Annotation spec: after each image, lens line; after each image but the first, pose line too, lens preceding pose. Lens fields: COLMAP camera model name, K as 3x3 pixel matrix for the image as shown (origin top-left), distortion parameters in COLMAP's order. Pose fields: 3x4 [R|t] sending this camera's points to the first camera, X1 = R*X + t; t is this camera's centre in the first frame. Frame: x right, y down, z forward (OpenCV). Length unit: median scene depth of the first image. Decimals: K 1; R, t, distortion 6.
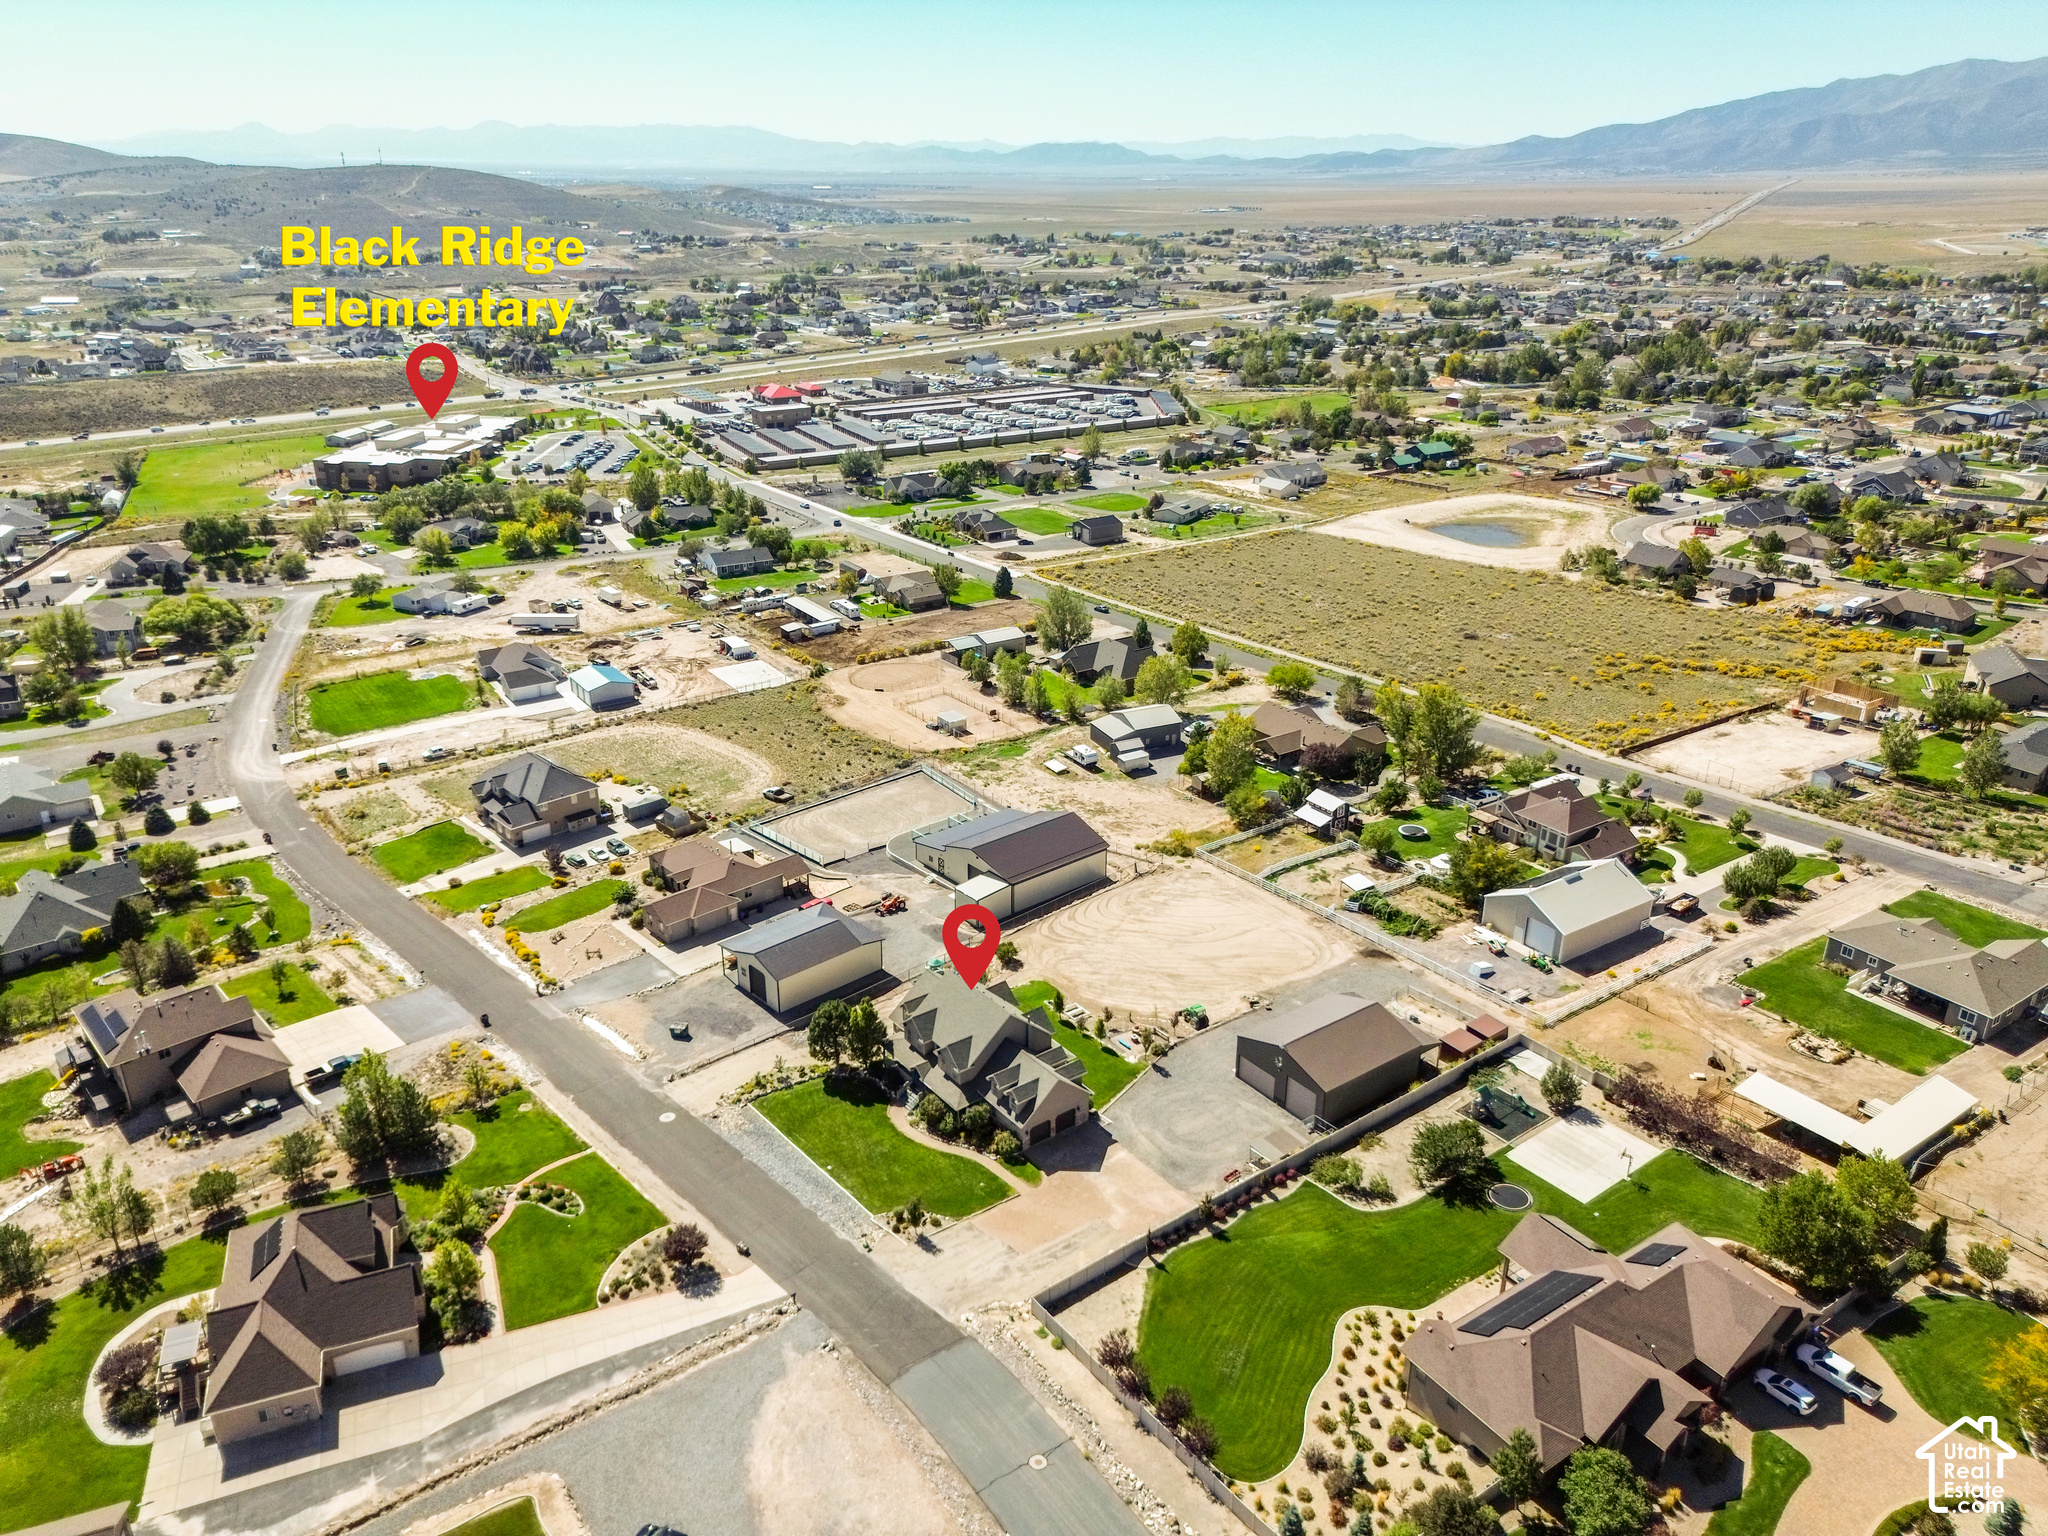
lens RADIAL K [[1448.0, 0, 1024.7], [0, 1448.0, 759.1], [0, 0, 1]] dist [0.074131, -0.059453]
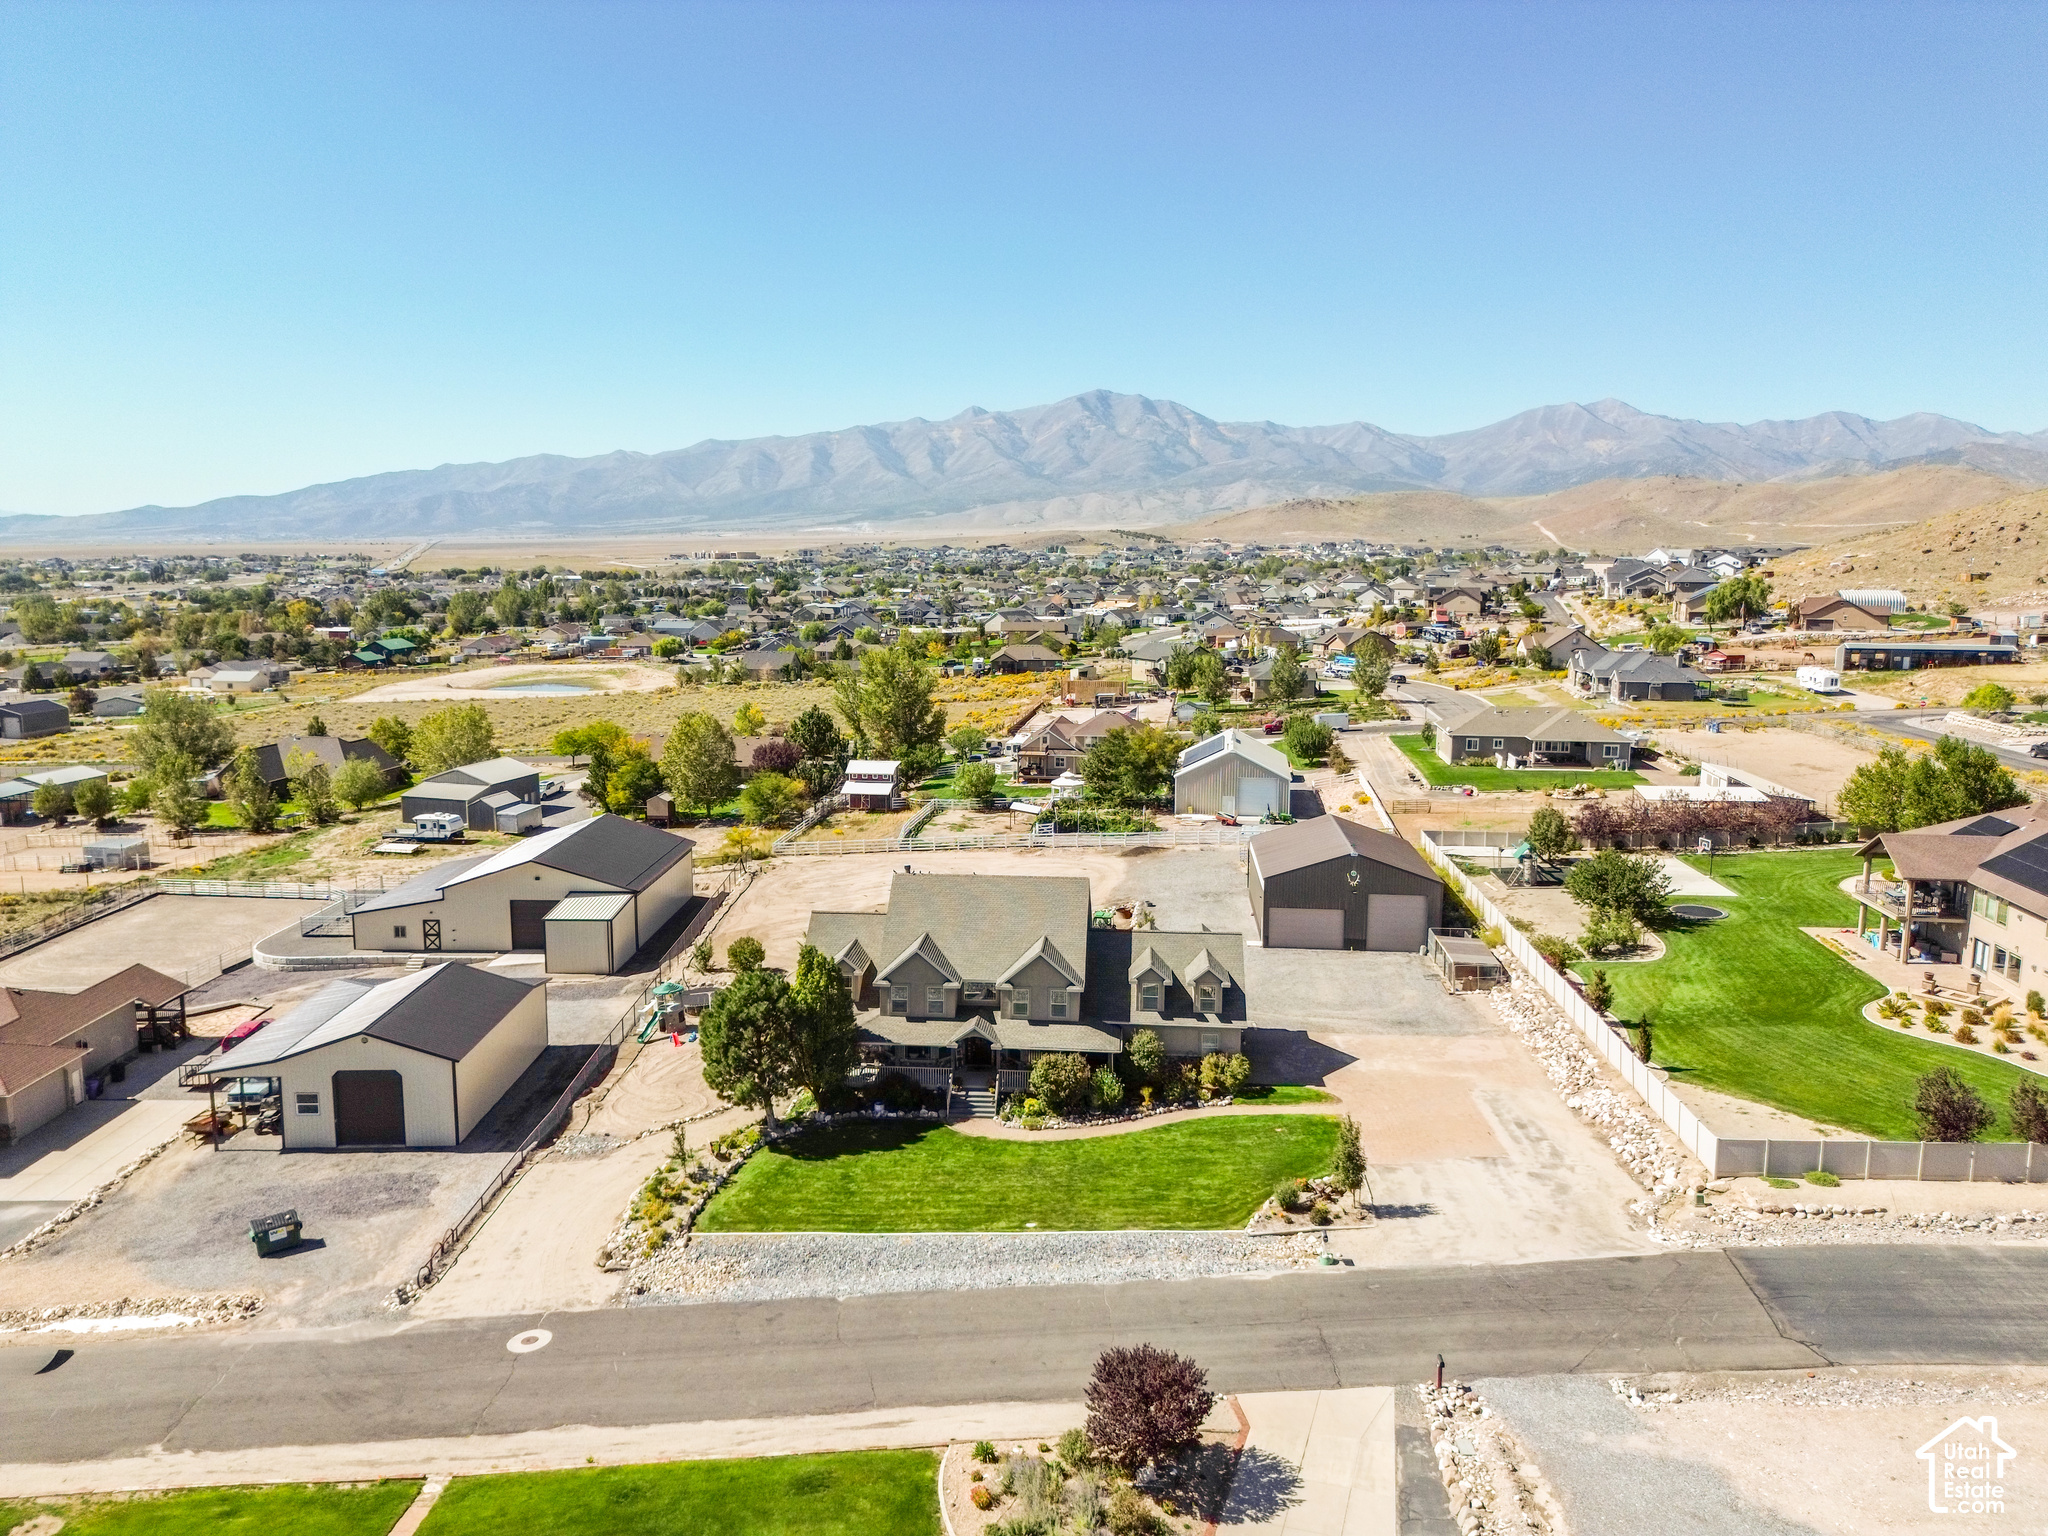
lens RADIAL K [[1446.2, 0, 1024.7], [0, 1446.2, 763.6], [0, 0, 1]] dist [0.066207, -0.063511]
pose [[0.663693, -0.116003, 0.738956, -0.435165], [0.284124, 0.952956, -0.105588, 0.189882], [-0.691943, 0.280033, 0.665429, 0.657159]]
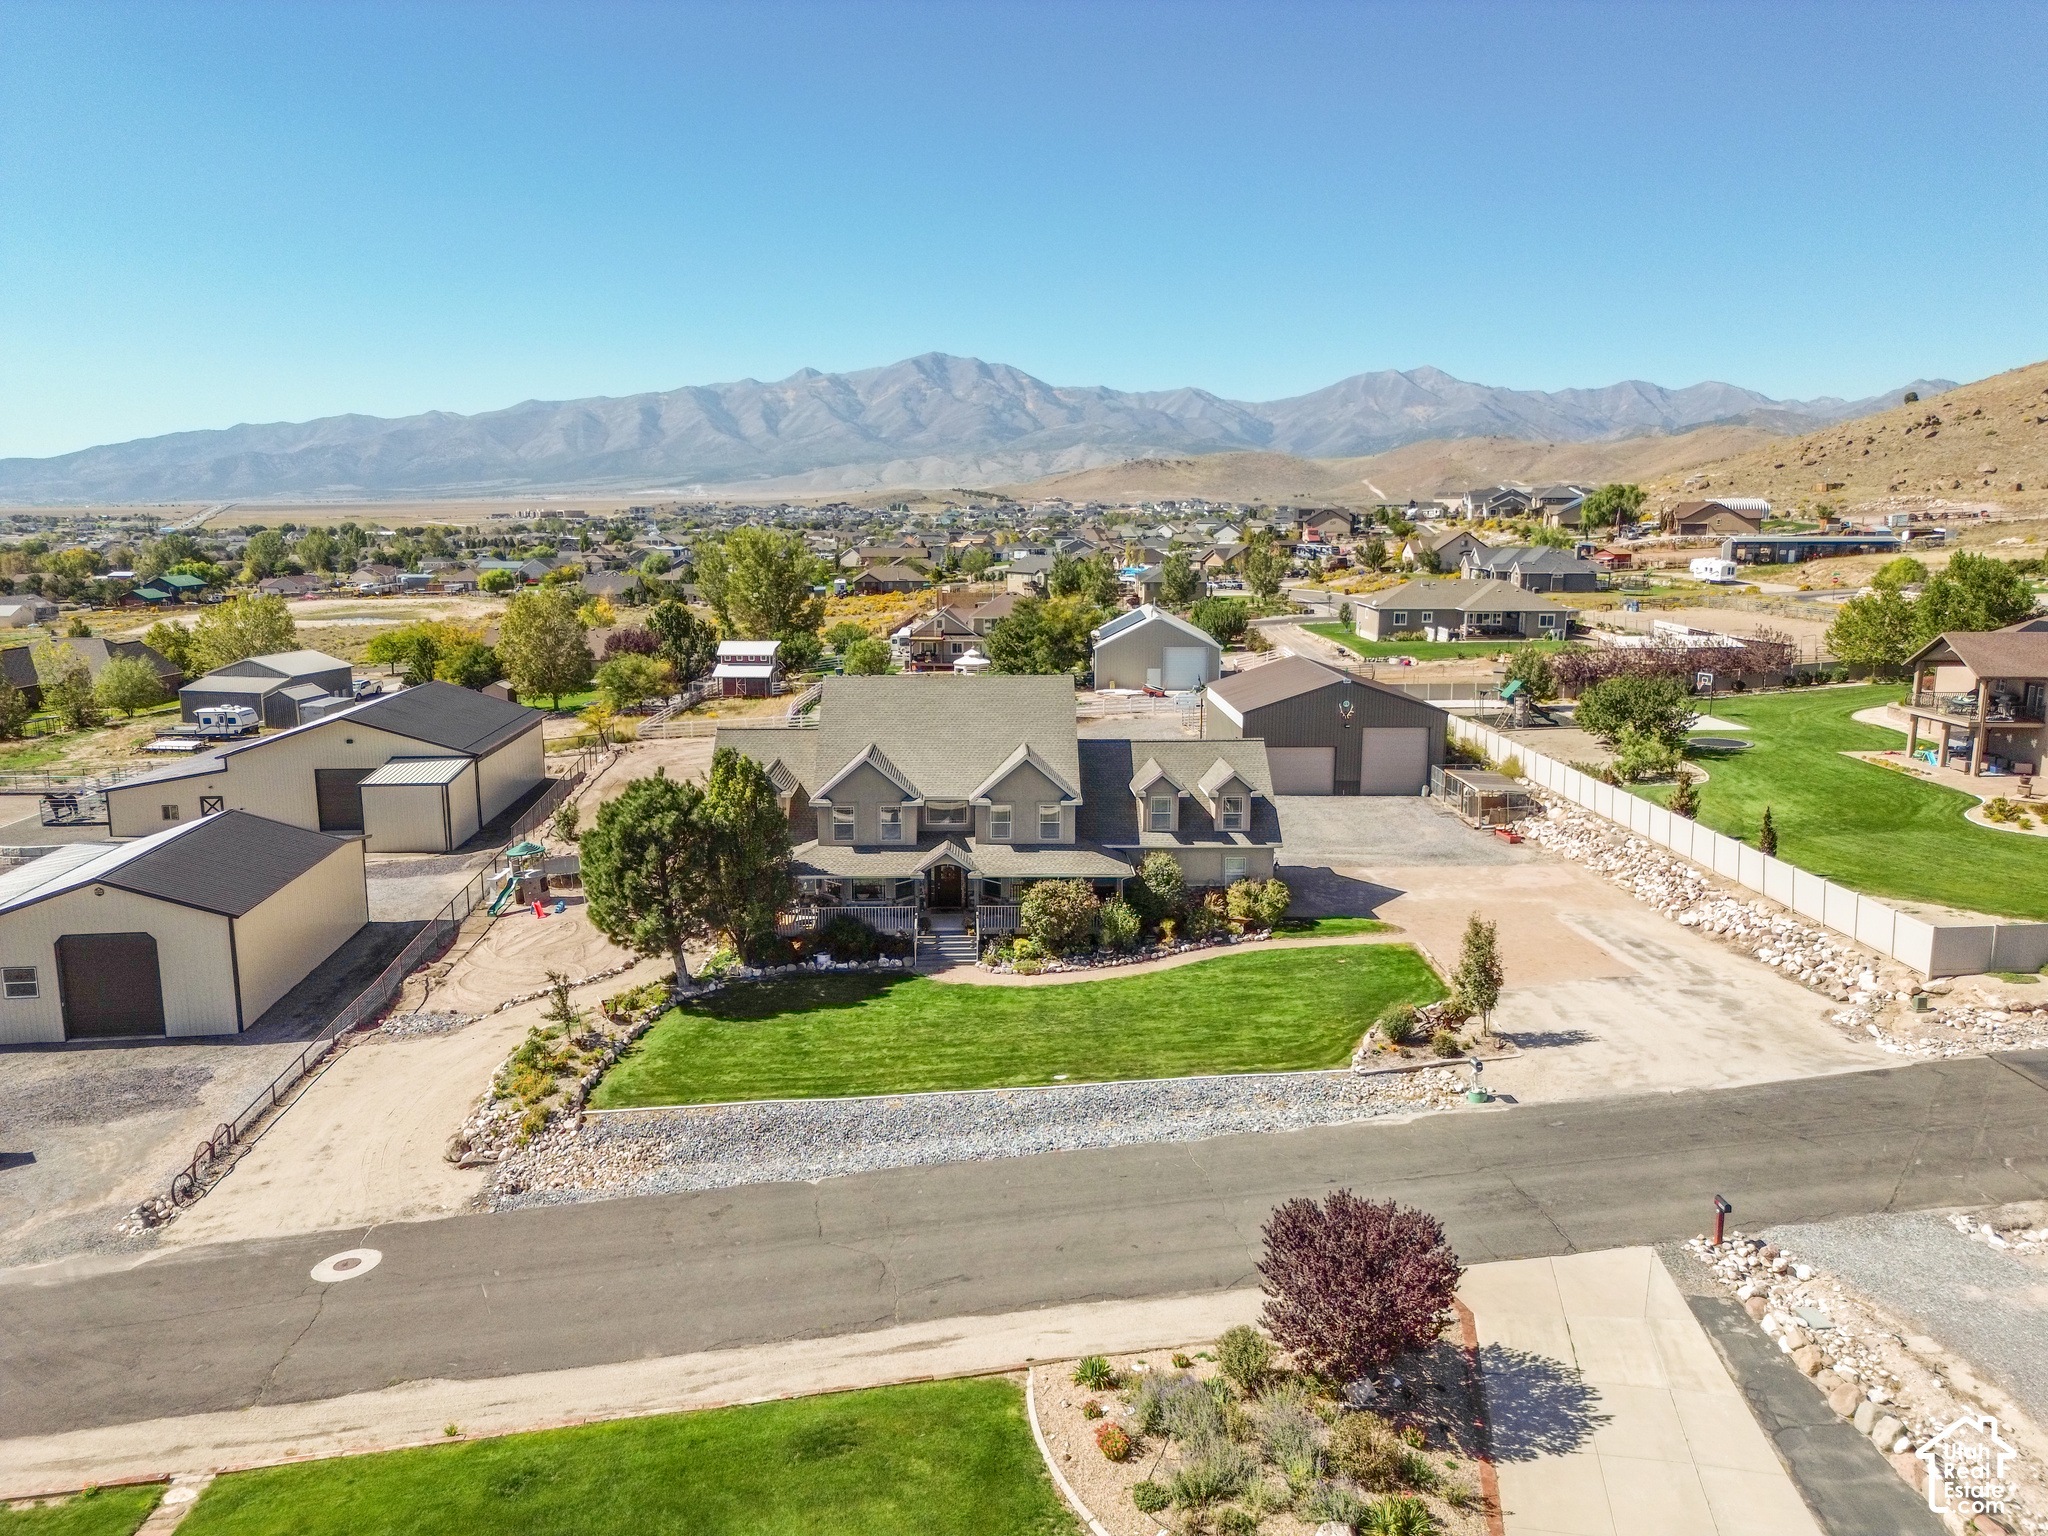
lens RADIAL K [[1436.2, 0, 1024.0], [0, 1436.2, 768.0], [0, 0, 1]] dist [0.077582, -0.077620]
pose [[0.577409, -0.149409, 0.802668, -0.377808], [0.312404, 0.948729, -0.048134, 0.223681], [-0.754323, 0.278549, 0.594481, 0.781478]]
